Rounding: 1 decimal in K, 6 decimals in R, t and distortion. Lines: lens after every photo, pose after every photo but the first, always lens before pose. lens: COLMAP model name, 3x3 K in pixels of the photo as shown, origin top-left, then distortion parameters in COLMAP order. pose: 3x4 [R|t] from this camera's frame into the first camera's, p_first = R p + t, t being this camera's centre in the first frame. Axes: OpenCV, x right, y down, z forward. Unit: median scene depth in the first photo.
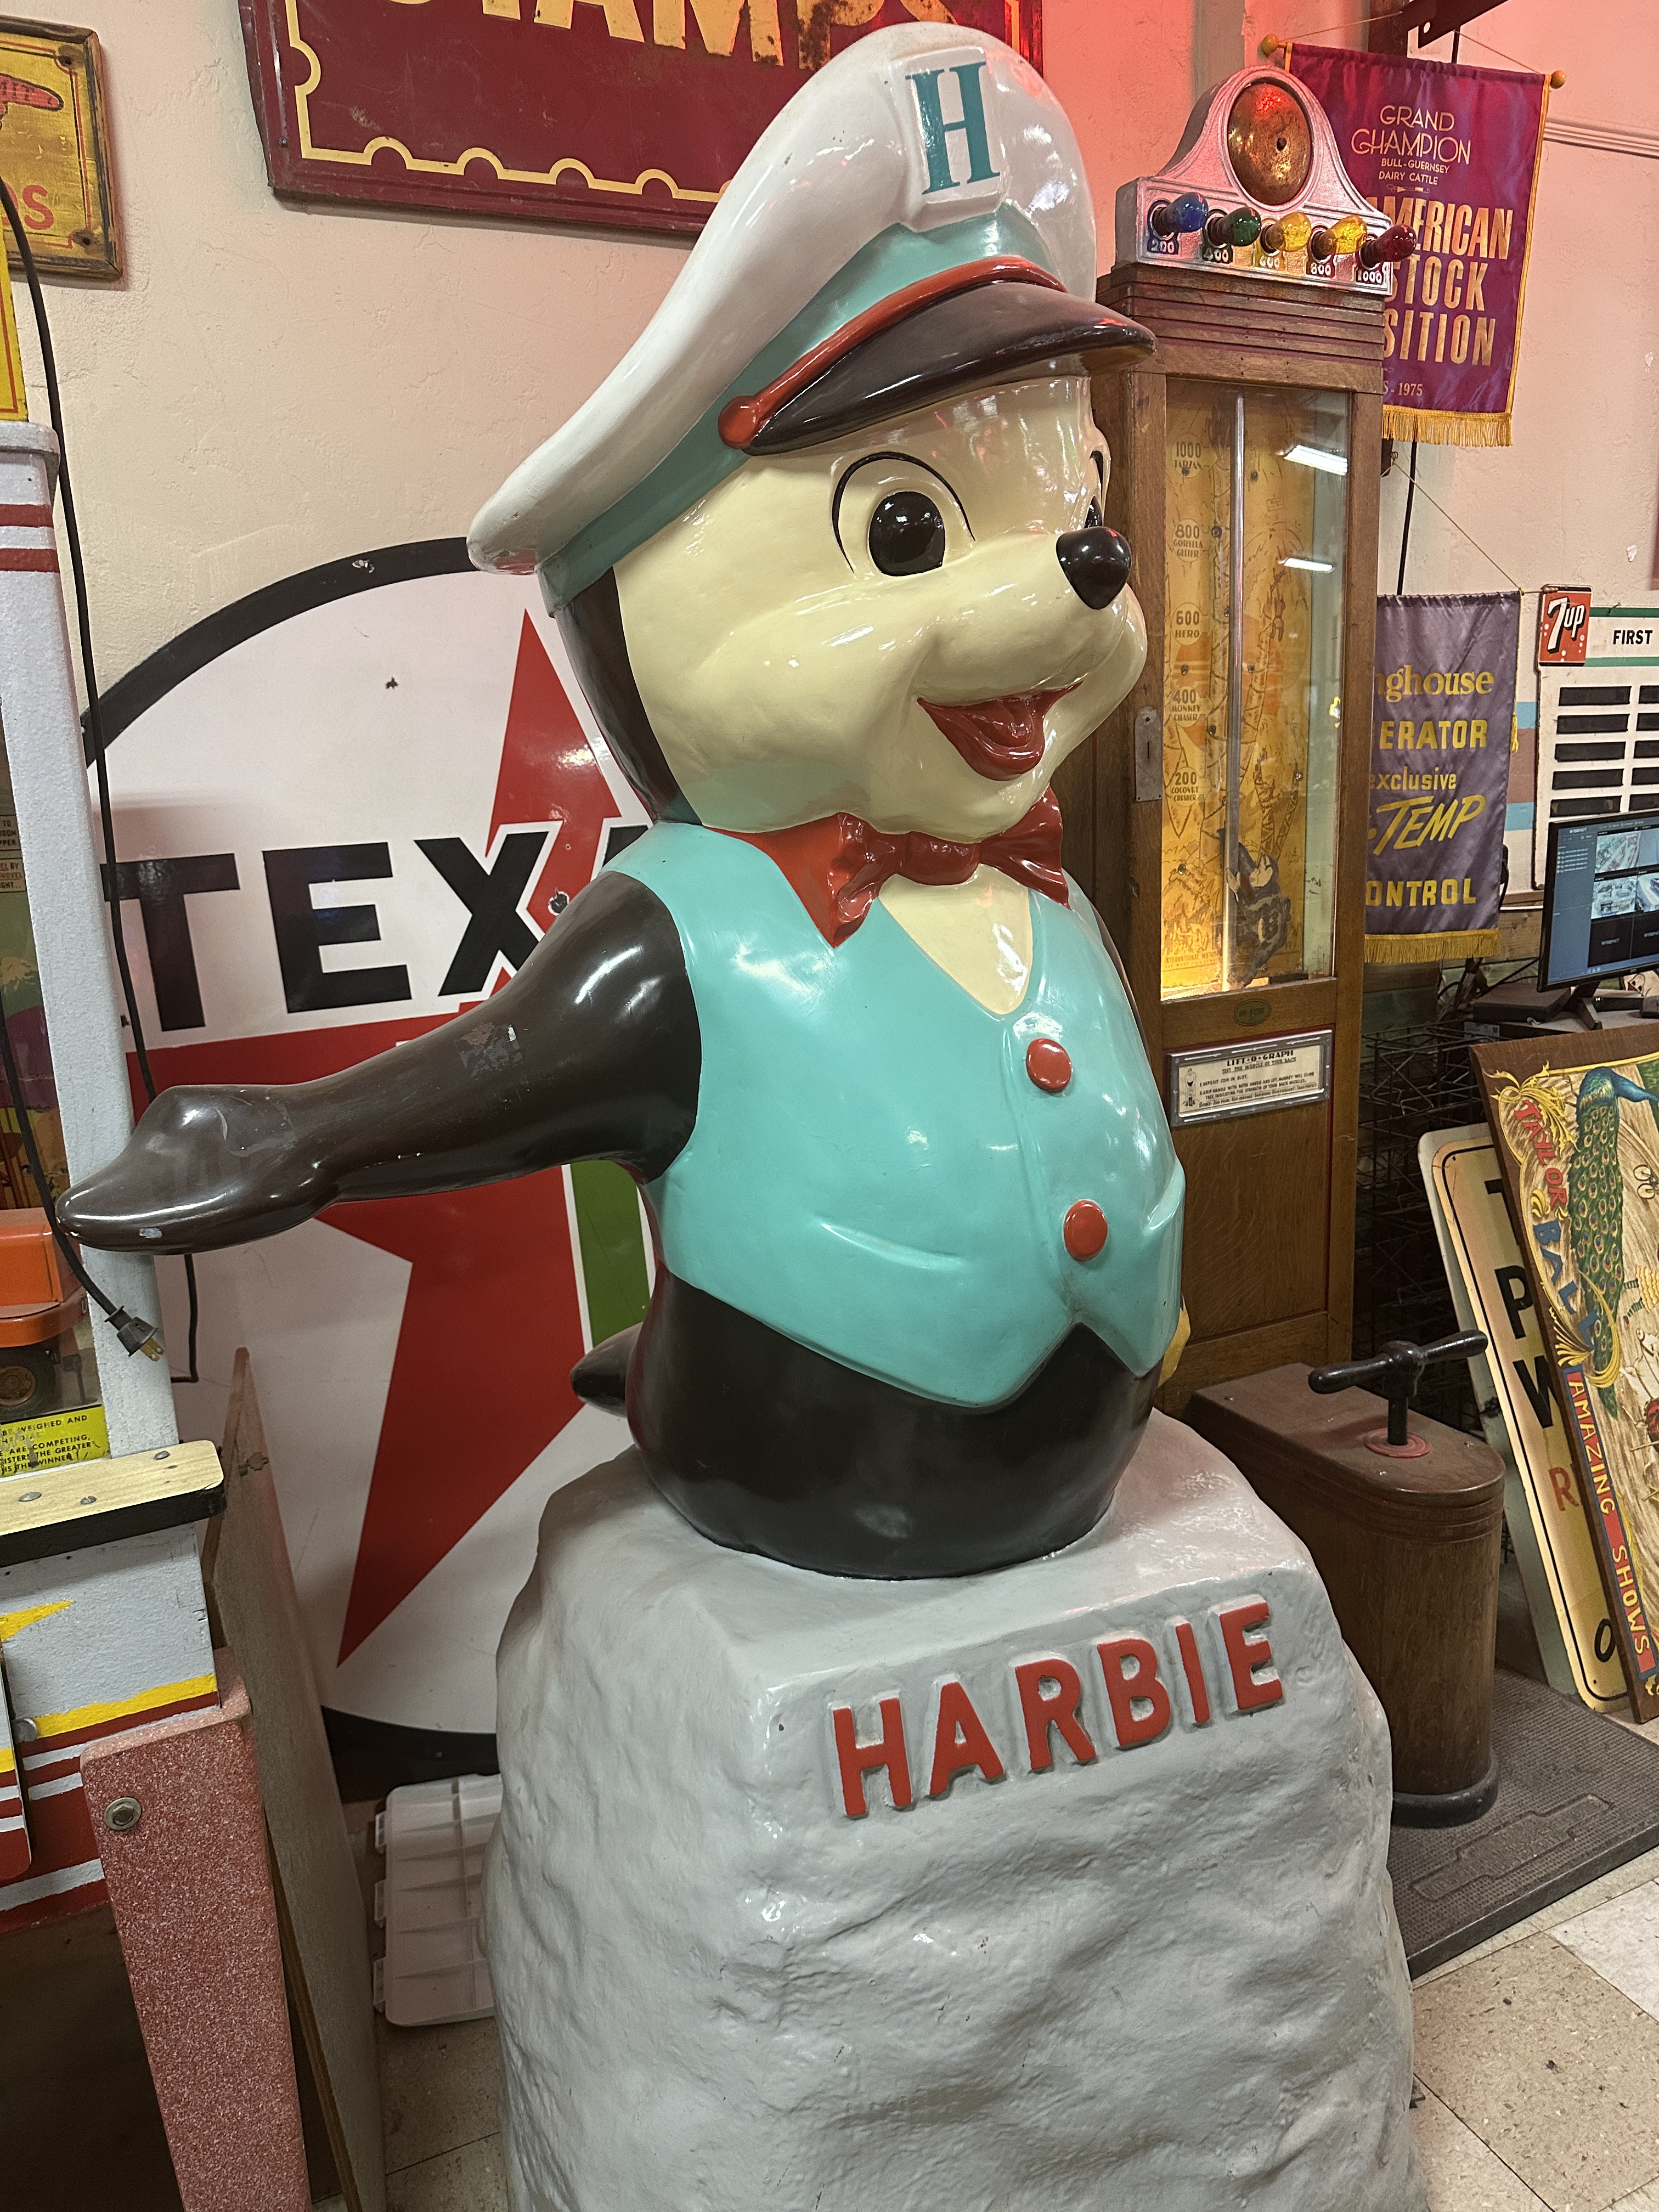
lens RADIAL K [[1653.8, 0, 820.5], [0, 1653.8, 1105.5], [0, 0, 1]] dist [0.005982, -0.013524]
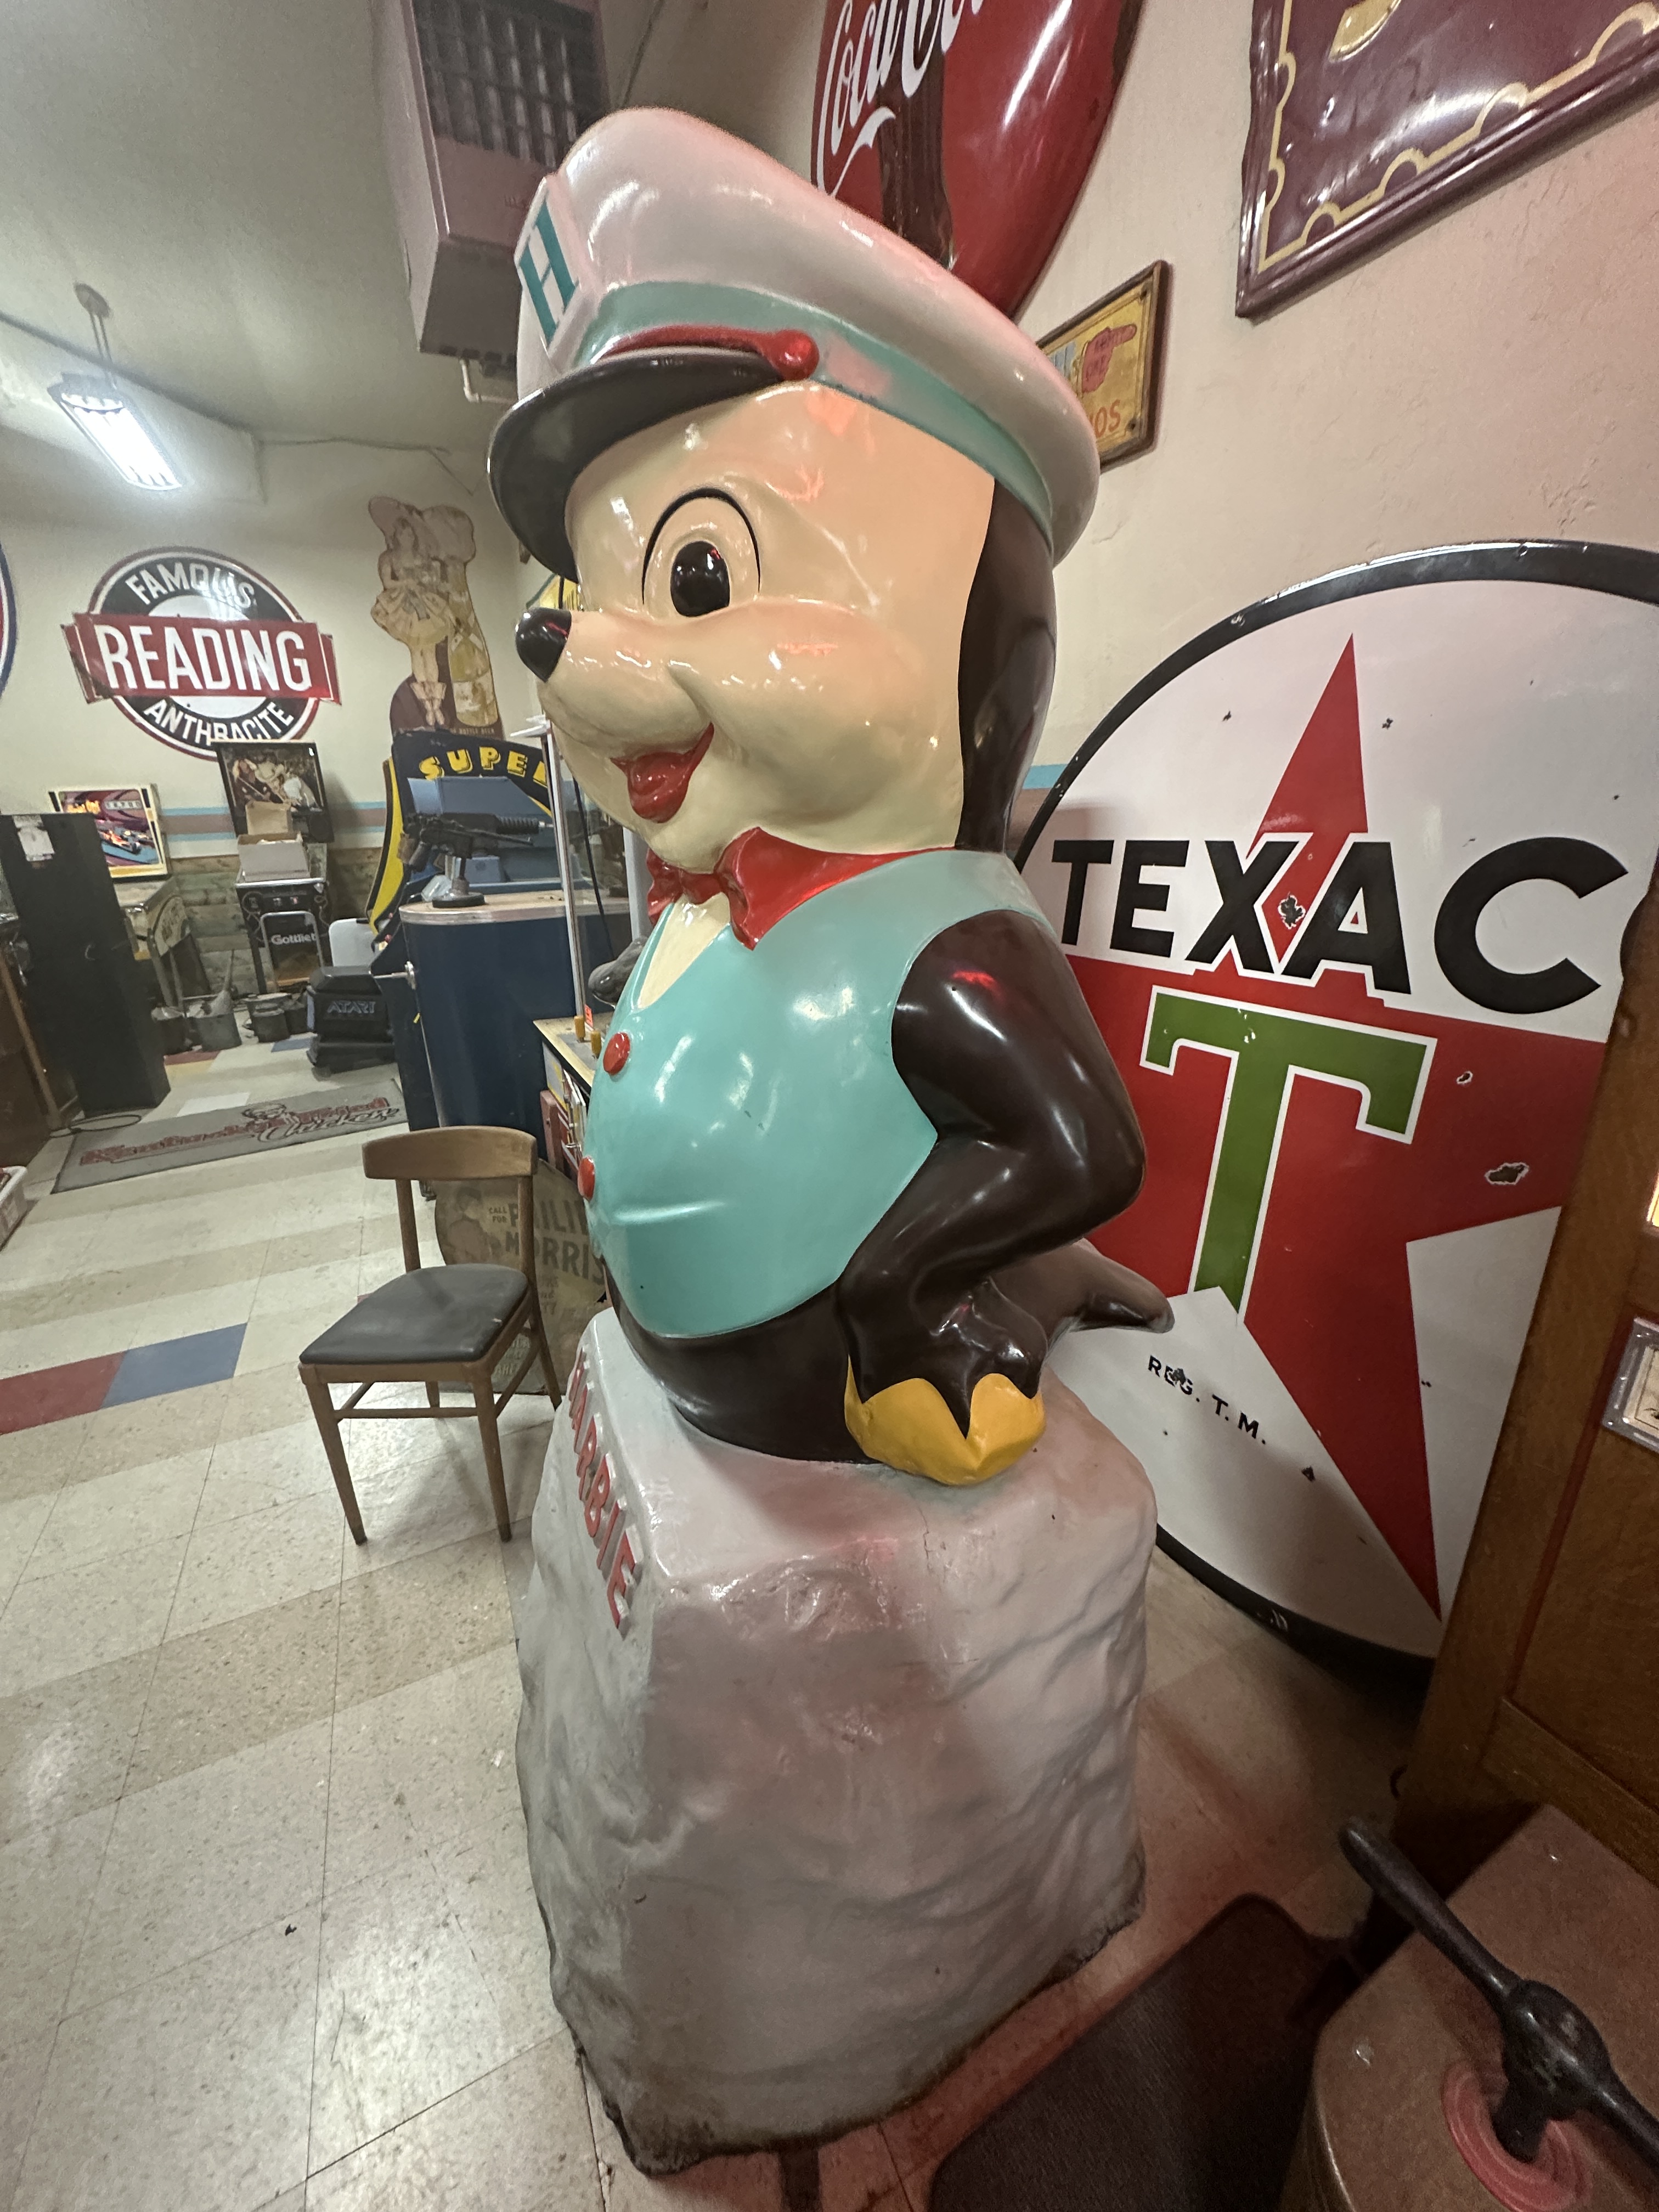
lens RADIAL K [[848.4, 0, 818.0], [0, 848.4, 1095.0], [0, 0, 1]] dist [-0.000449, -0.000187]
pose [[-0.005863, 0.350954, -0.936374, 0.532463], [-0.190714, 0.918810, 0.345565, -0.171252], [0.981628, 0.180606, 0.061545, 0.796561]]
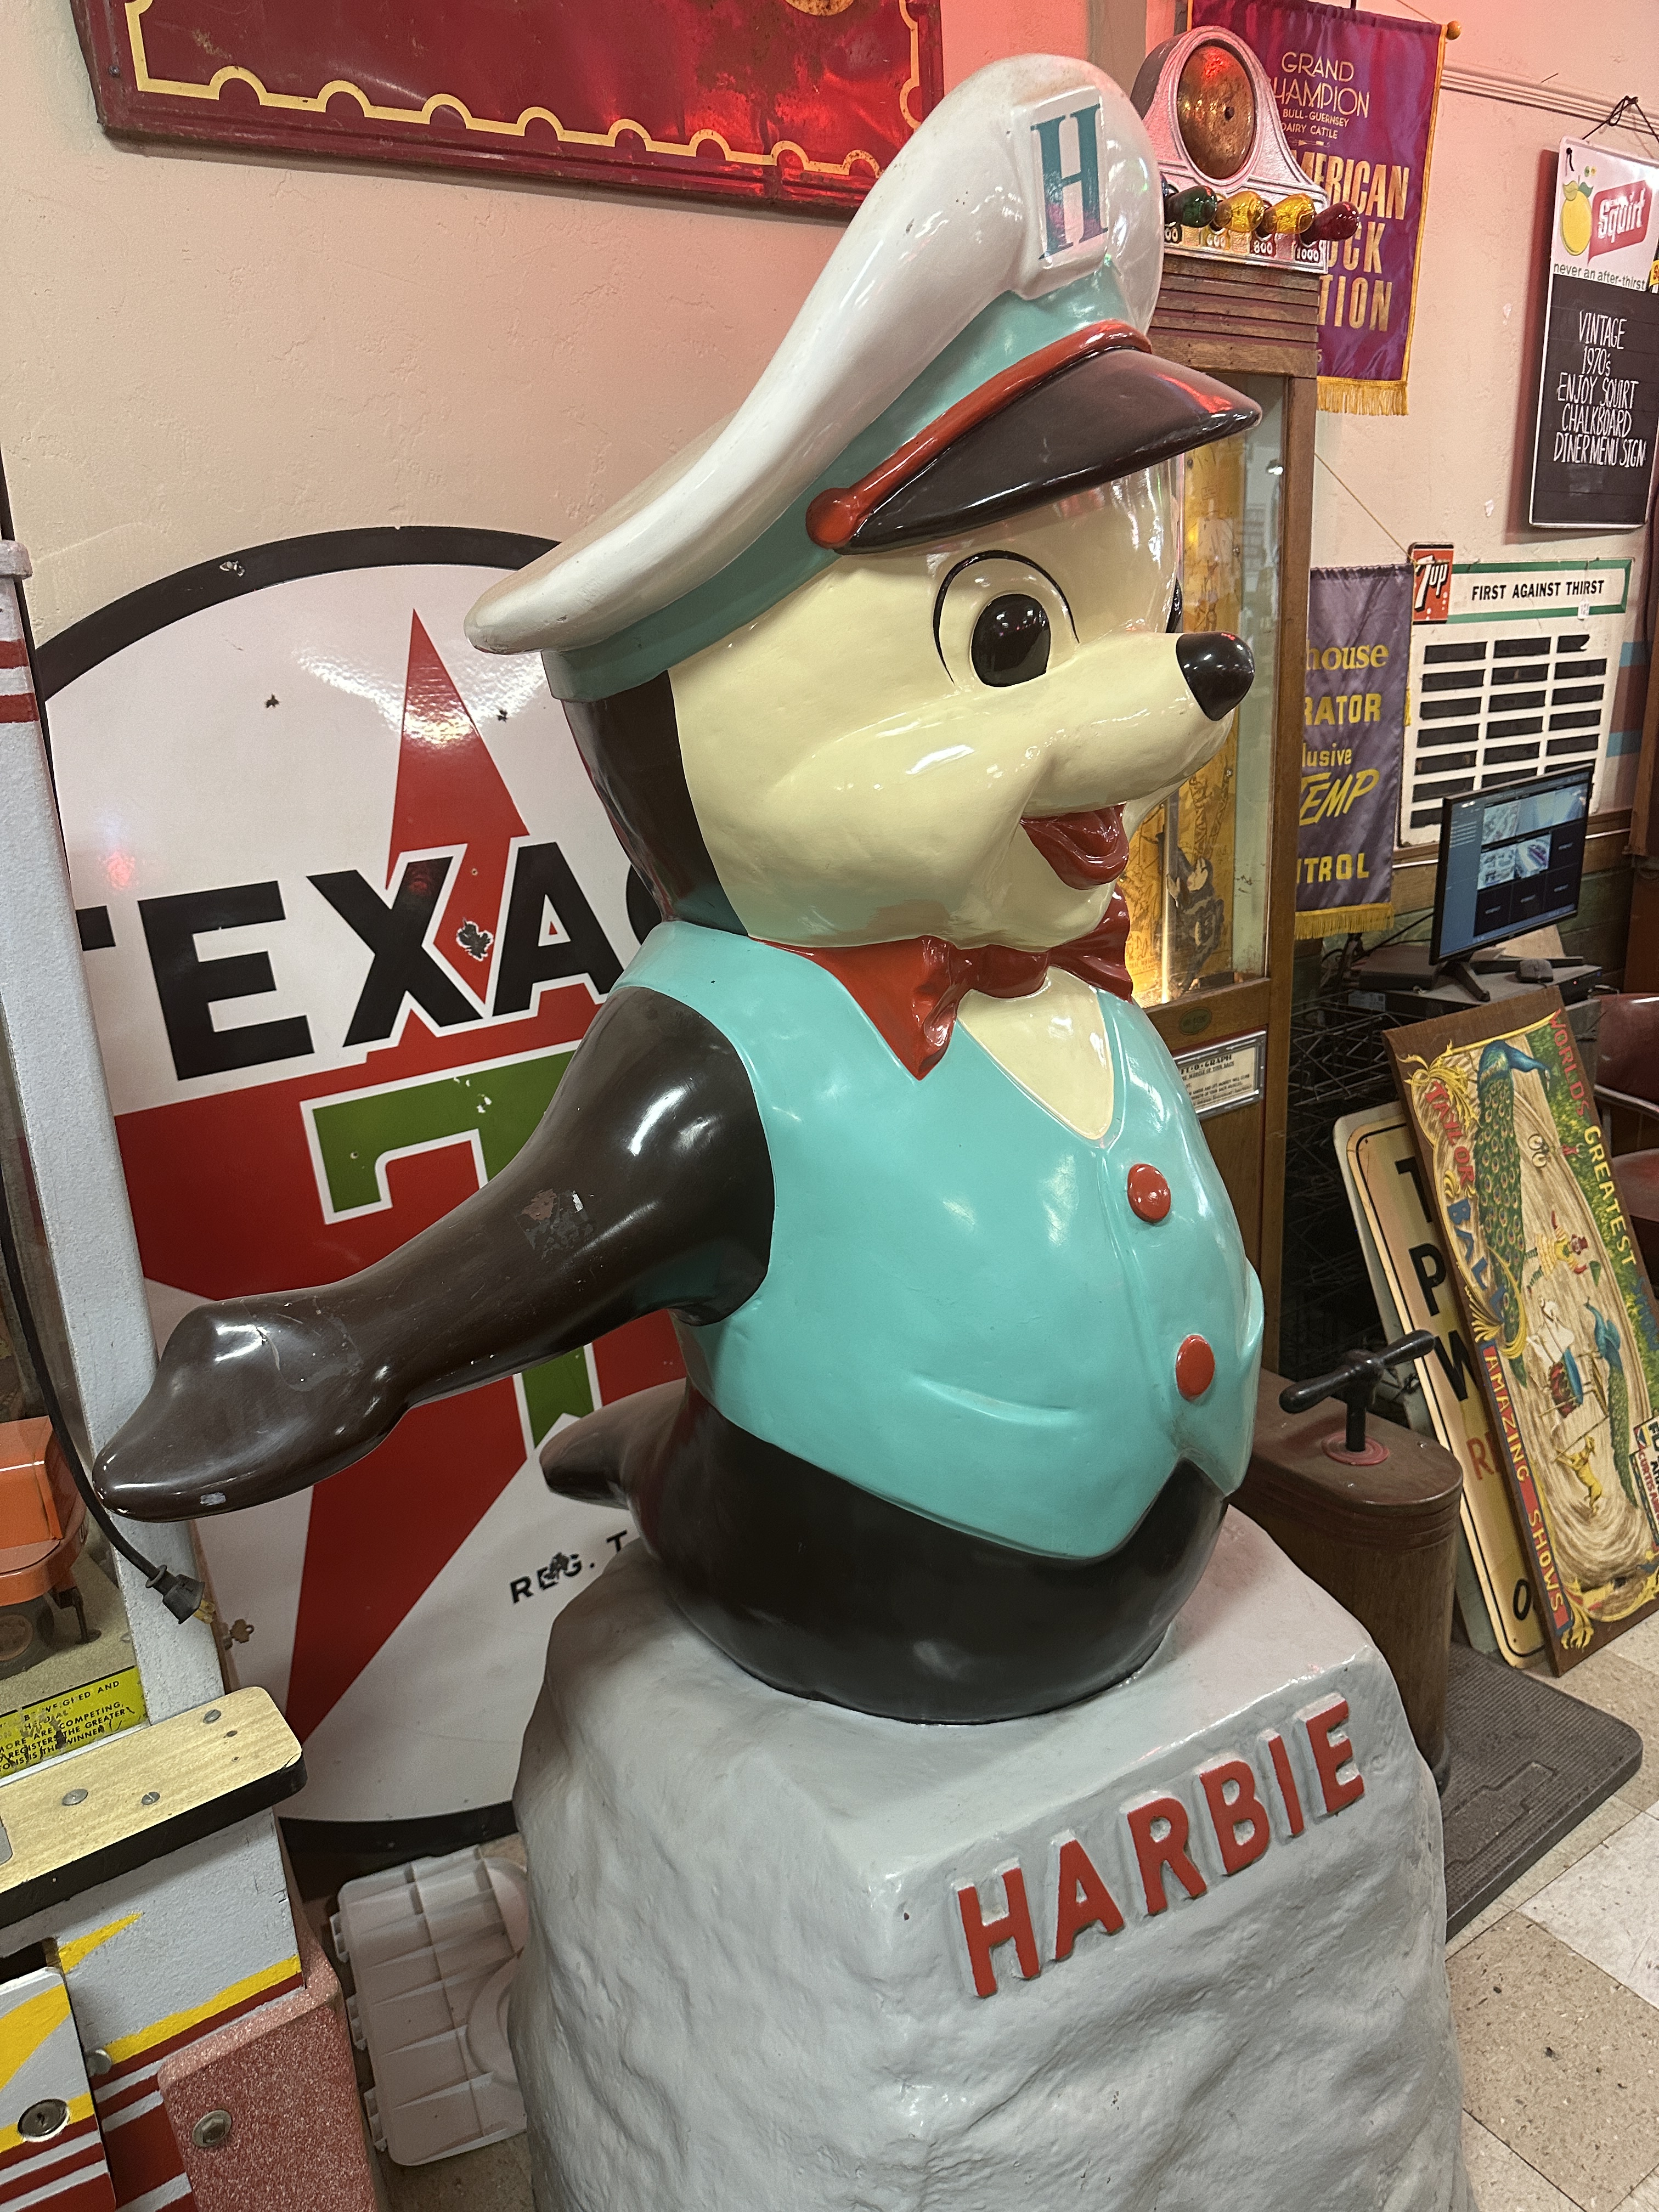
lens RADIAL K [[1653.8, 0, 815.9], [0, 1653.8, 1104.4], [0, 0, 1]] dist [0.005982, -0.013524]
pose [[0.987615, -0.053288, 0.147573, -0.129093], [0.042203, 0.996118, 0.077253, -0.109378], [-0.151117, -0.070068, 0.986029, 0.074344]]
